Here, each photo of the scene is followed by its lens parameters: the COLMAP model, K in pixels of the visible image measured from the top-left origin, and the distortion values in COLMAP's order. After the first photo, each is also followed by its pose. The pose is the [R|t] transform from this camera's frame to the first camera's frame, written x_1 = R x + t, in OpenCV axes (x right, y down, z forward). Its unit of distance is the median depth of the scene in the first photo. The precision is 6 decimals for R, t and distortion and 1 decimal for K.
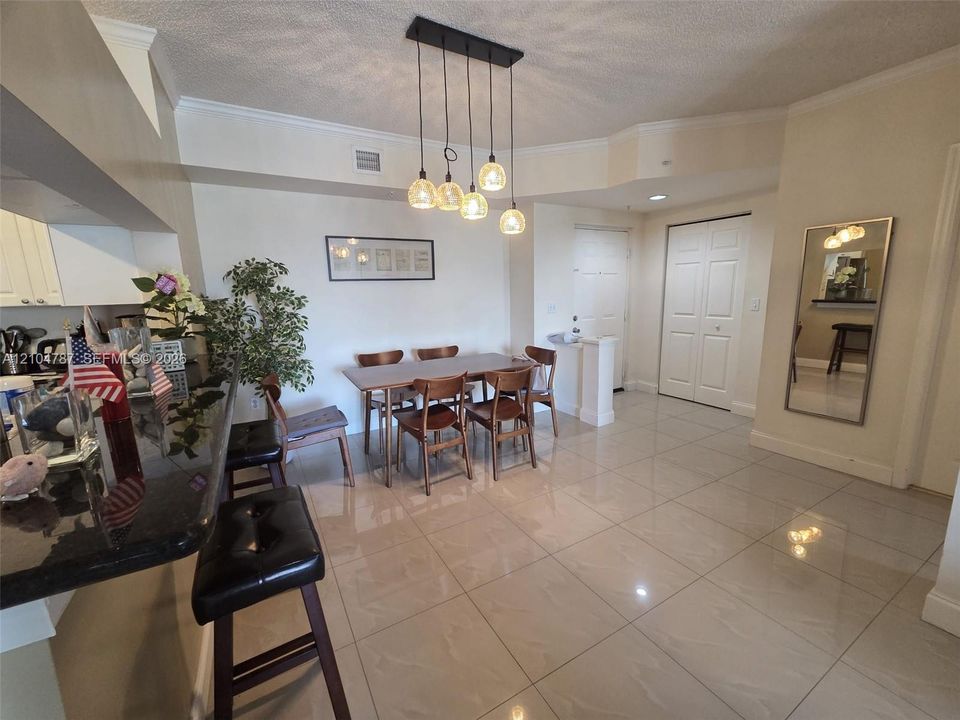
lens RADIAL K [[393.3, 0, 479.4], [0, 393.3, 361.2], [0, 0, 1]] dist [0.003468, -0.000164]
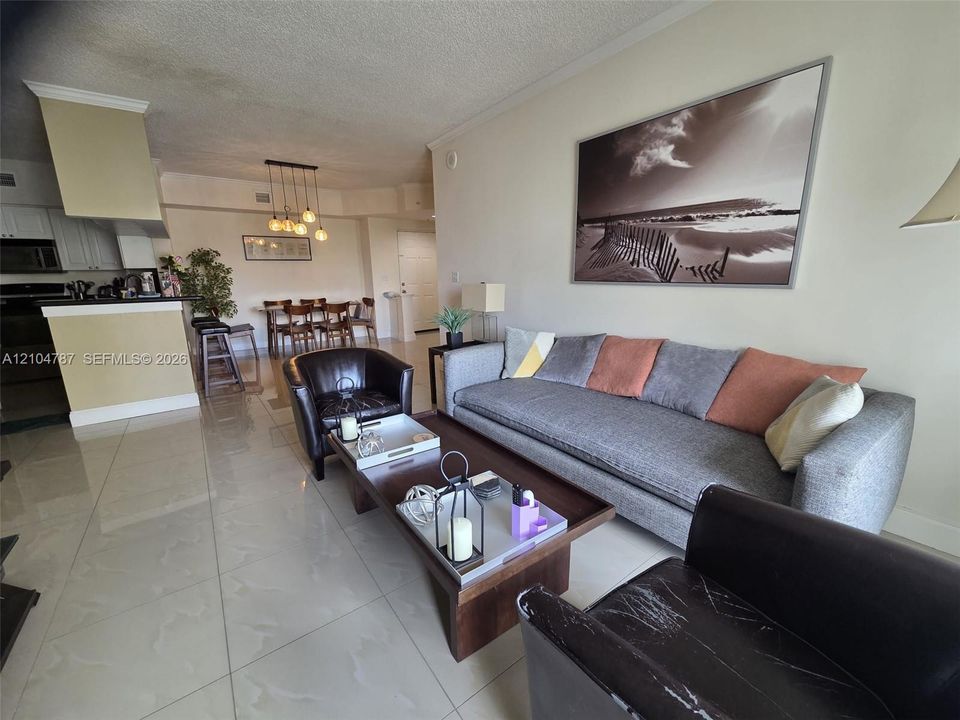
lens RADIAL K [[393.3, 0, 481.6], [0, 393.3, 359.1], [0, 0, 1]] dist [0.003468, -0.000164]
pose [[0.994046, -0.016252, 0.107746, 0.584644], [0.012498, 0.999294, 0.035427, 0.237614], [-0.108246, -0.033869, 0.993547, -1.107651]]
